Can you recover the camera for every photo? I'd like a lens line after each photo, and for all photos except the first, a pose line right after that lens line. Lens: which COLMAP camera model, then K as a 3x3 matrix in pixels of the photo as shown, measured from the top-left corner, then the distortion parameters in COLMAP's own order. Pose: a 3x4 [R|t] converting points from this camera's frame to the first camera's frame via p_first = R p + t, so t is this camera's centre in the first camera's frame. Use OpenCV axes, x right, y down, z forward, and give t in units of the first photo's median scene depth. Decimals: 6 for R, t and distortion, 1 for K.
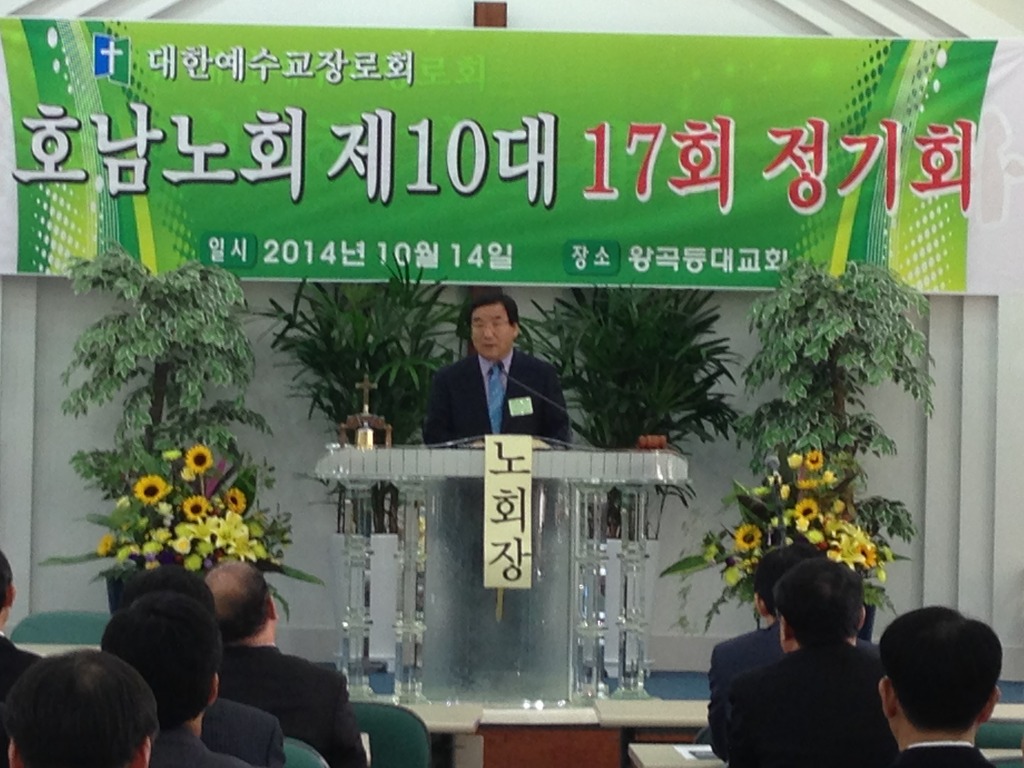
lens RADIAL K [[3376.5, 0, 512.0], [0, 3376.5, 384.0], [0, 0, 1]] dist [-0.008045, 0.373431]
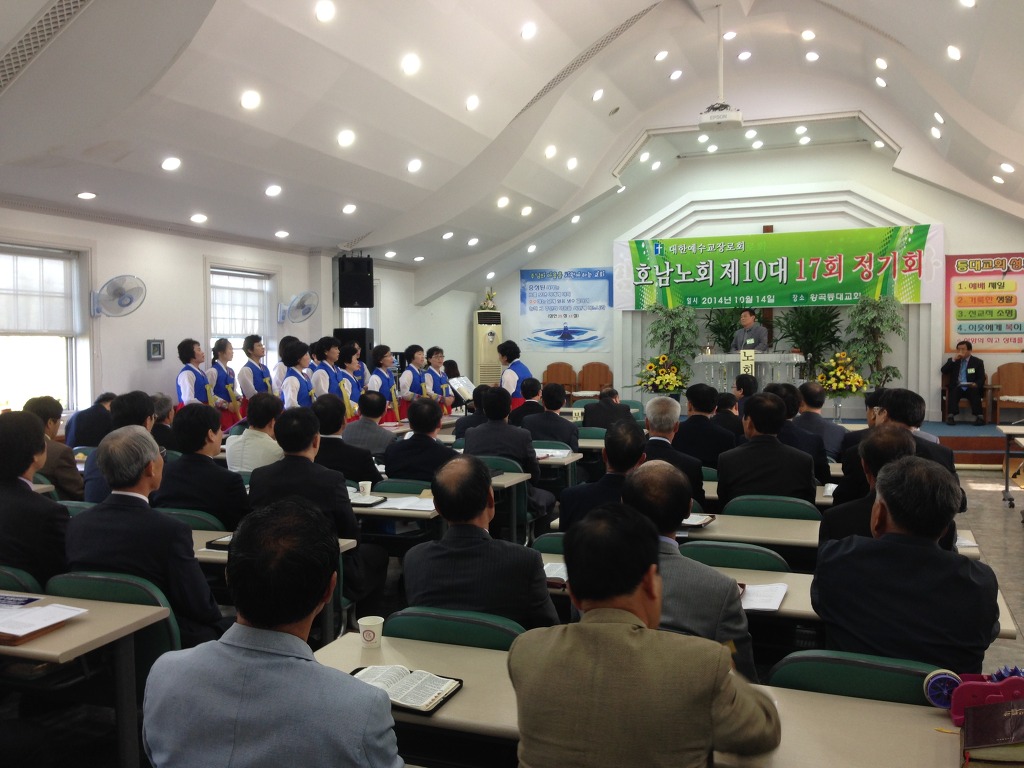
lens RADIAL K [[944.6, 0, 513.1], [0, 944.6, 384.5], [0, 0, 1]] dist [0.089561, -0.084782]
pose [[0.924238, -0.011498, -0.381643, 0.124231], [0.028035, 0.998892, 0.037800, 0.005837], [0.380786, -0.045635, 0.923537, -0.010180]]
